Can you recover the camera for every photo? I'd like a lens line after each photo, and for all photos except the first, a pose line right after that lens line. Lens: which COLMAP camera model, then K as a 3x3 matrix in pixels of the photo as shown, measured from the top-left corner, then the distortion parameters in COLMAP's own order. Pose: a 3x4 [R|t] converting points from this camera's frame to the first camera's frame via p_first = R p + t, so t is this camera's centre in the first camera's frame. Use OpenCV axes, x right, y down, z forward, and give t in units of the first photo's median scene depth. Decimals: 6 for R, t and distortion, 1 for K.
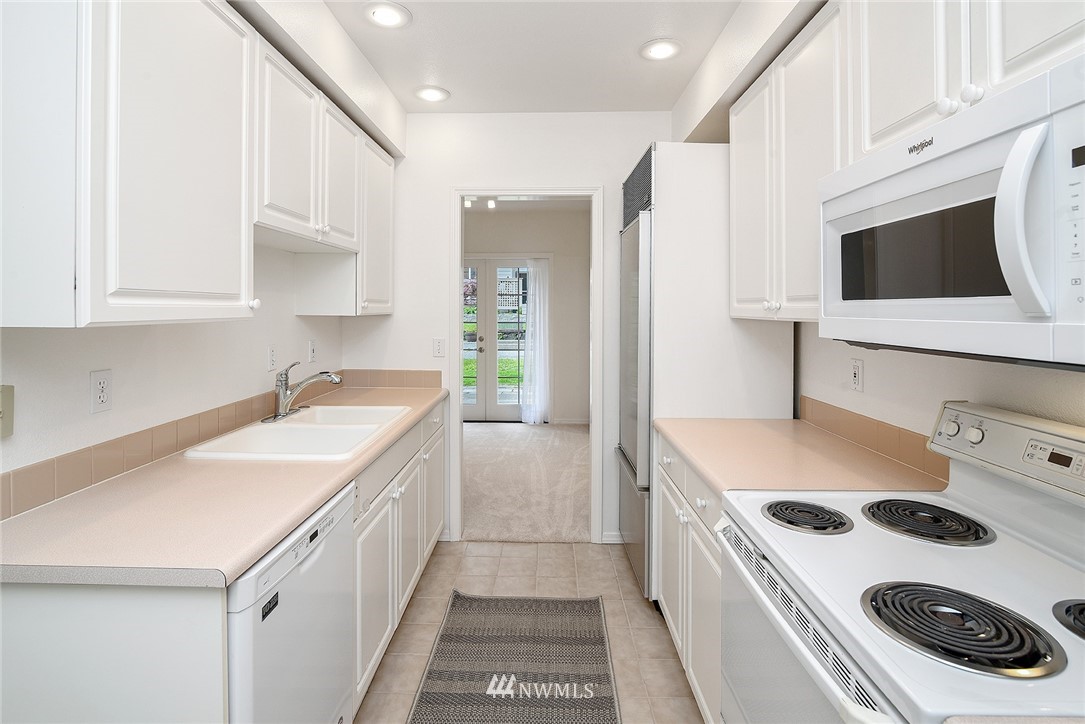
lens RADIAL K [[529.0, 0, 536.6], [0, 529.0, 308.2], [0, 0, 1]] dist [0.001633, 0.000133]
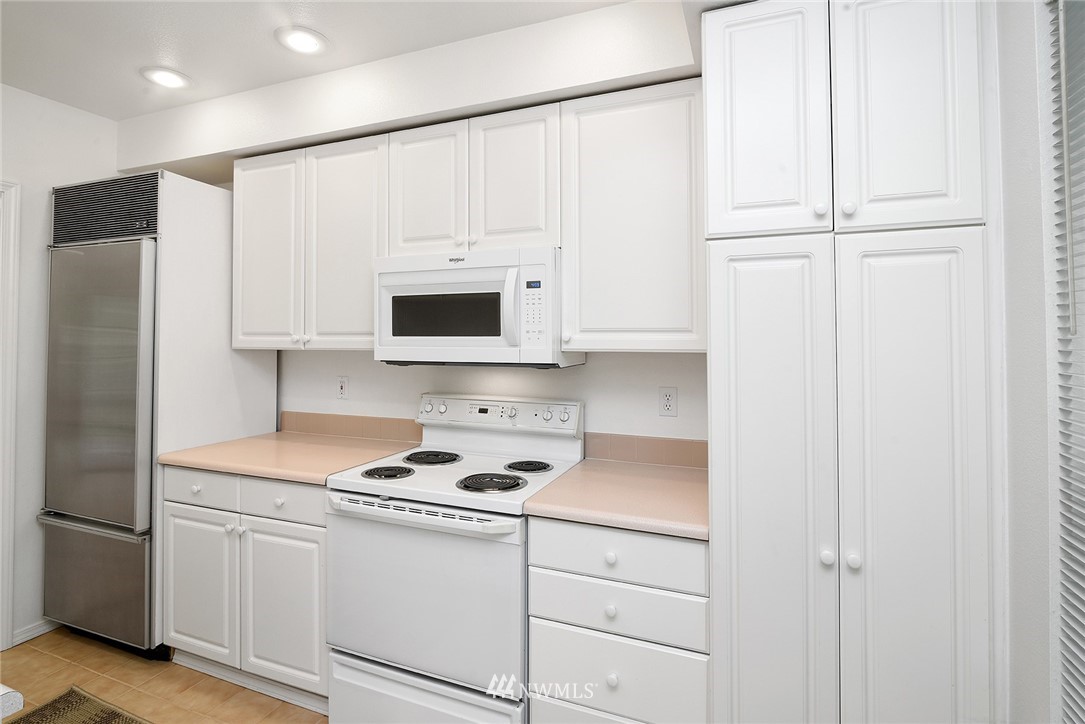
lens RADIAL K [[529.0, 0, 536.6], [0, 529.0, 308.2], [0, 0, 1]] dist [0.001633, 0.000133]
pose [[0.355152, 0.055262, 0.933174, -0.545229], [-0.003162, 0.998316, -0.057917, -0.005566], [-0.934803, 0.017619, 0.354729, 0.009124]]
